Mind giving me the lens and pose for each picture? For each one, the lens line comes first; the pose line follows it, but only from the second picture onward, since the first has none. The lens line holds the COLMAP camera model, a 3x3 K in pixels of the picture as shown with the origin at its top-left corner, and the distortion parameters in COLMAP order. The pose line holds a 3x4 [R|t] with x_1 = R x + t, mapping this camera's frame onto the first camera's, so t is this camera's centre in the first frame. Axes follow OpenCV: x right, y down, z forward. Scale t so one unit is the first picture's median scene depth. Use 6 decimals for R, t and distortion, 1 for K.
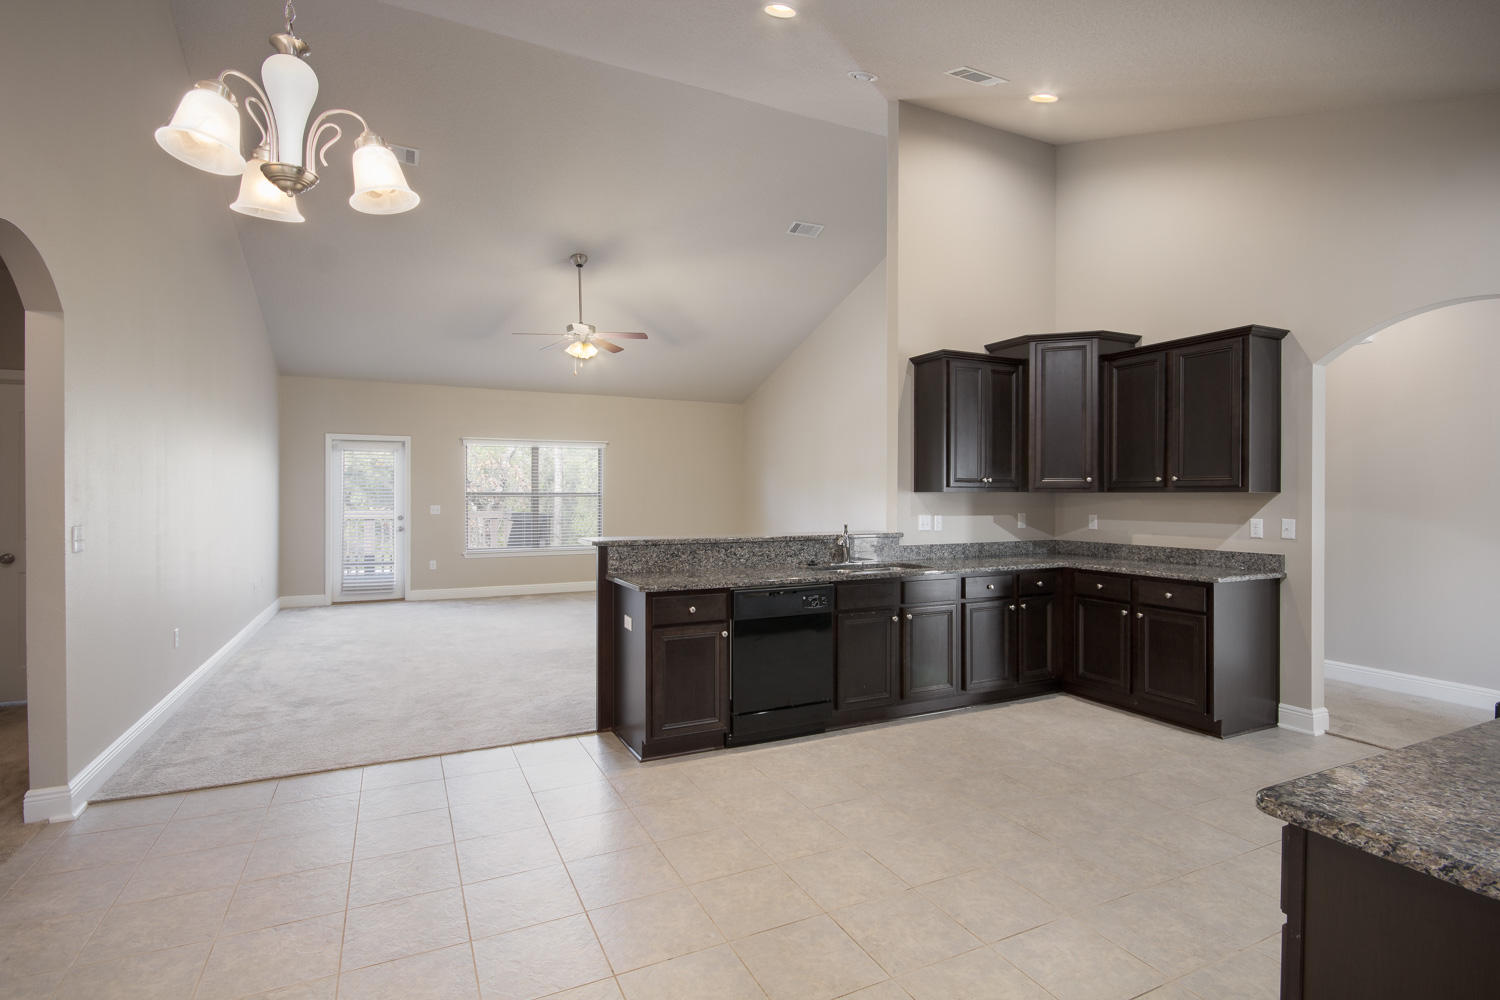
lens RADIAL K [[718.1, 0, 754.6], [0, 718.1, 497.4], [0, 0, 1]] dist [0.004382, 0.000316]
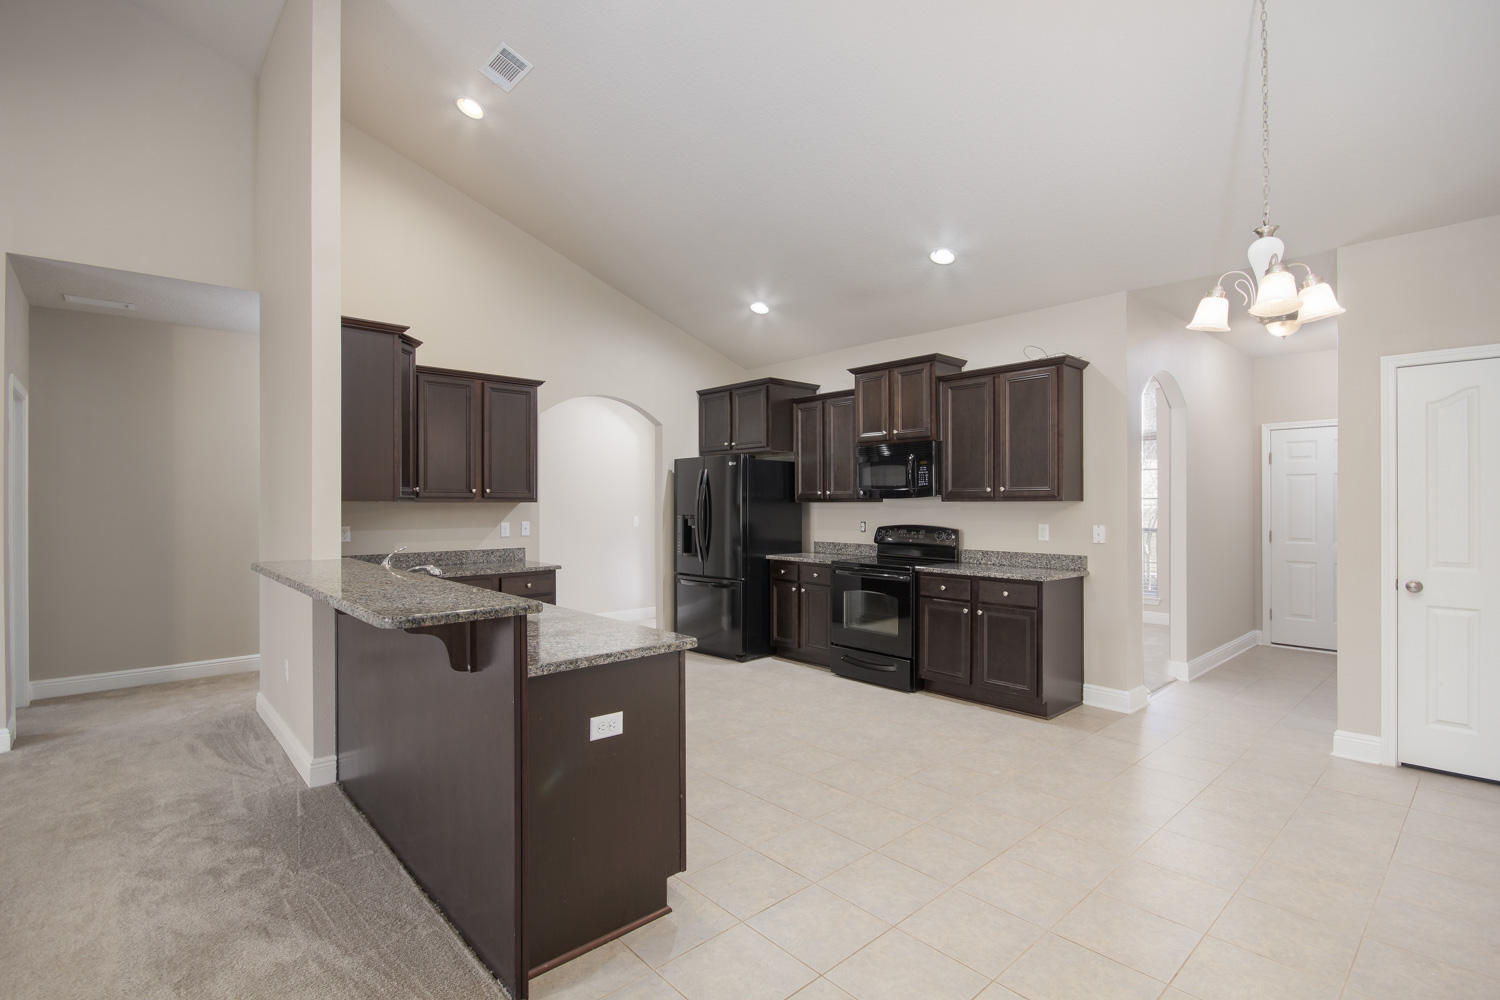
lens RADIAL K [[694.9, 0, 755.5], [0, 694.9, 505.4], [0, 0, 1]] dist [-0.000459, -0.000201]
pose [[-0.274678, -0.002929, 0.961532, -0.581714], [0.003613, 0.999985, 0.004078, -0.004539], [-0.961529, 0.004594, -0.274663, 0.811453]]
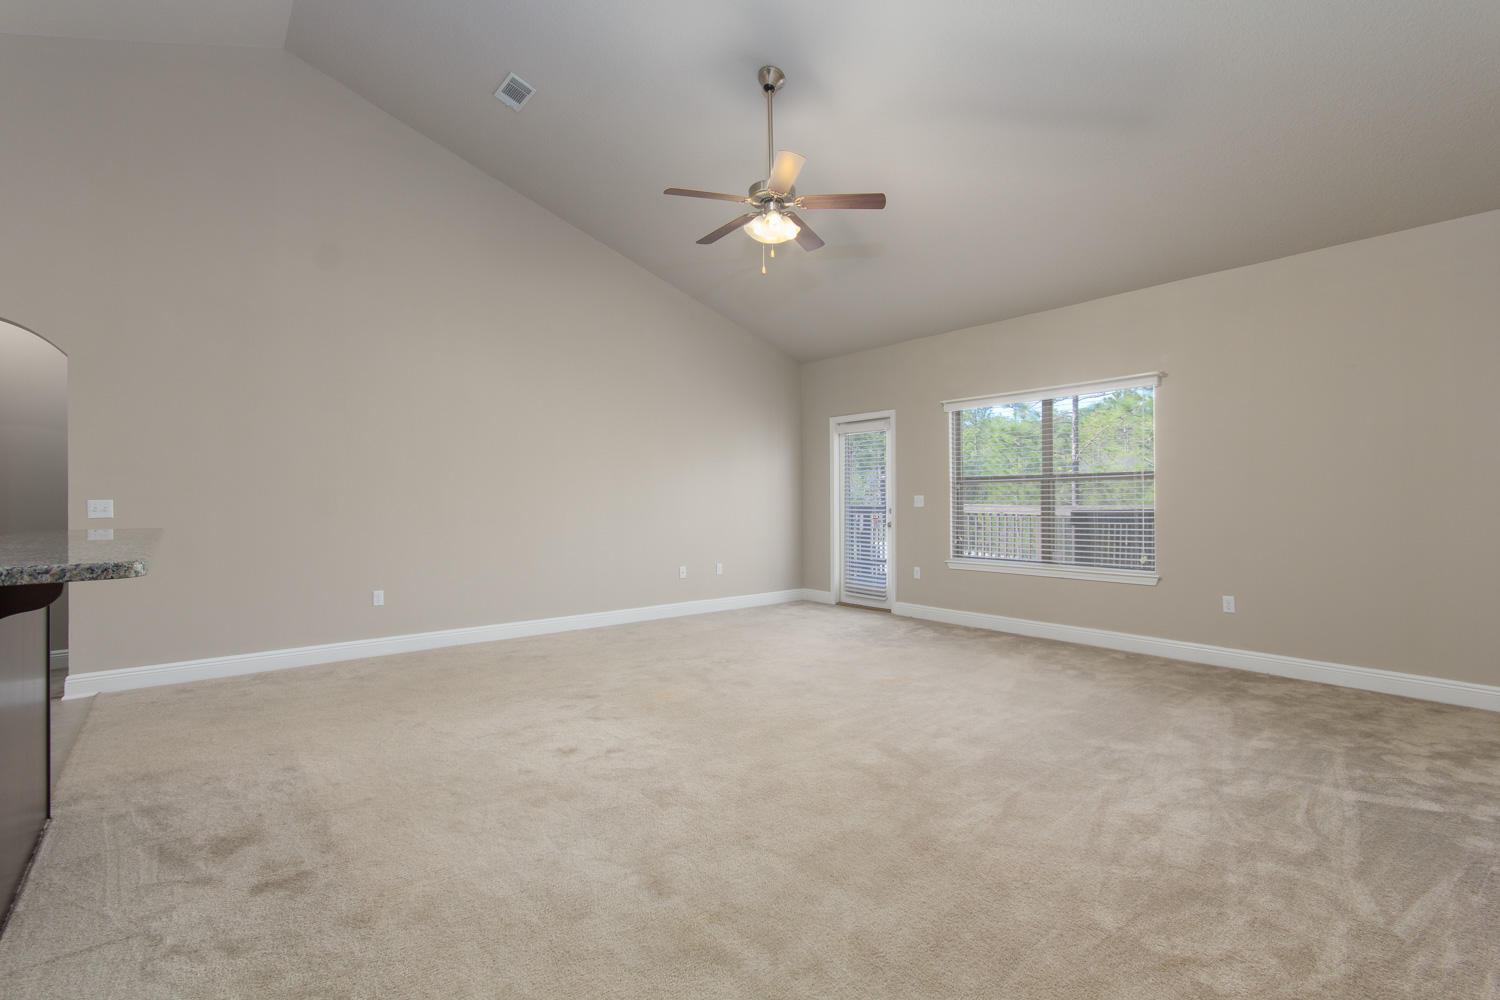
lens RADIAL K [[703.2, 0, 751.8], [0, 703.2, 495.2], [0, 0, 1]] dist [0.001474, -0.000259]
pose [[0.217158, -0.007444, -0.976108, 0.450162], [0.005402, 0.999965, -0.006424, 0.026823], [0.976122, -0.003878, 0.217190, 1.202755]]
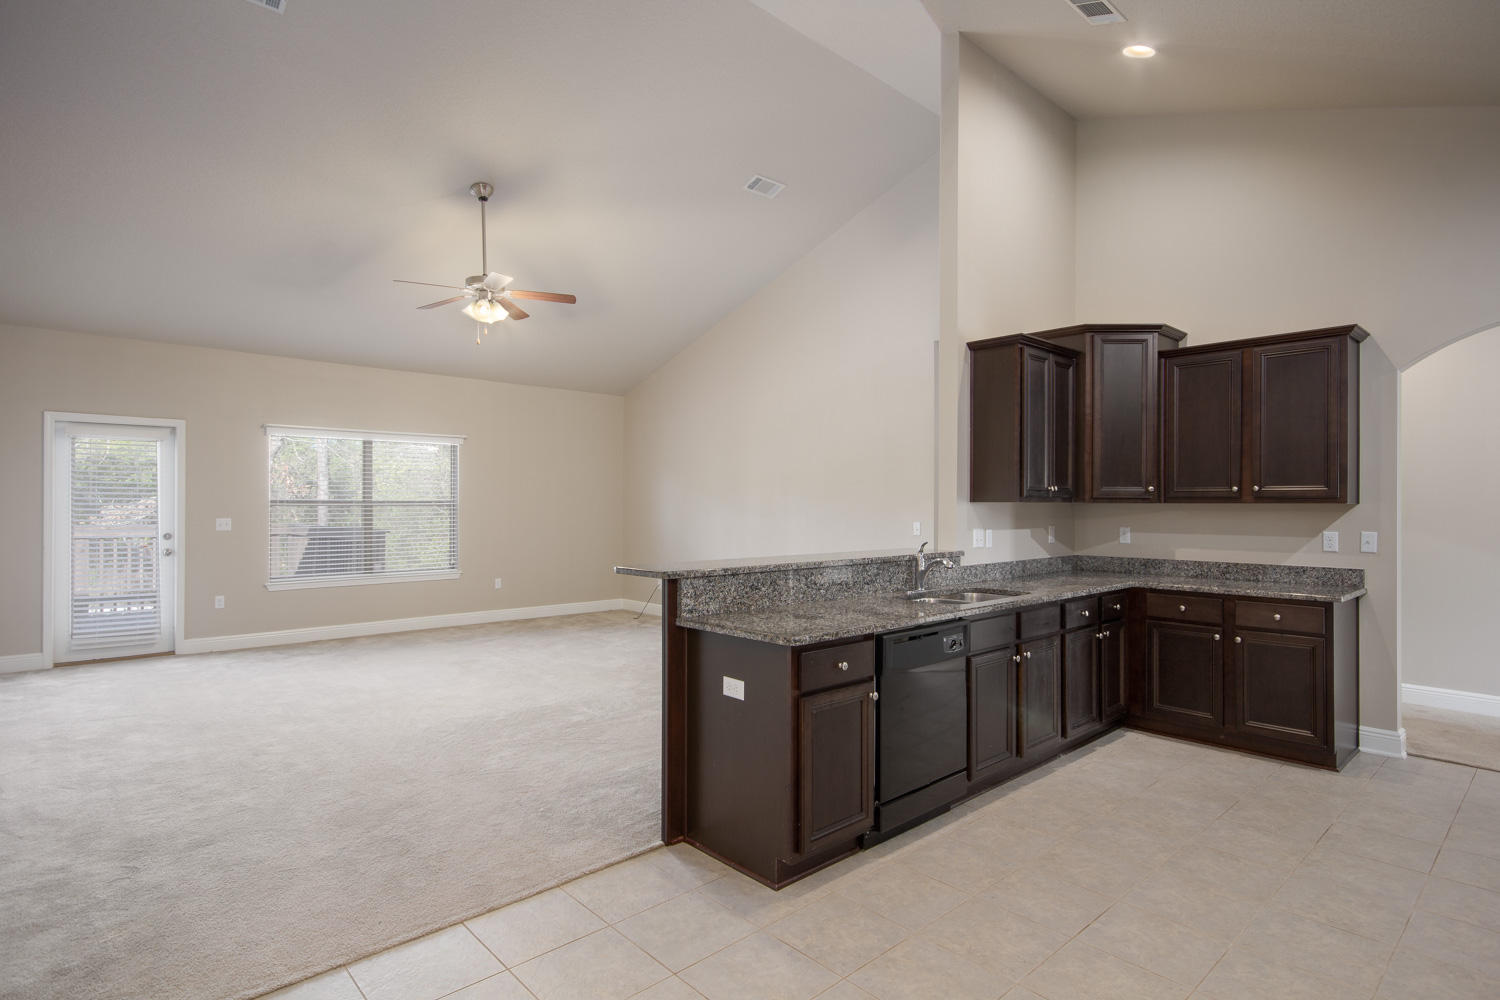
lens RADIAL K [[769.7, 0, 750.4], [0, 769.7, 504.1], [0, 0, 1]] dist [0.017194, -0.007870]
pose [[0.960043, 0.001935, 0.279844, -0.285602], [-0.001125, 0.999995, -0.003055, -0.002011], [-0.279849, 0.002618, 0.960040, 0.210004]]
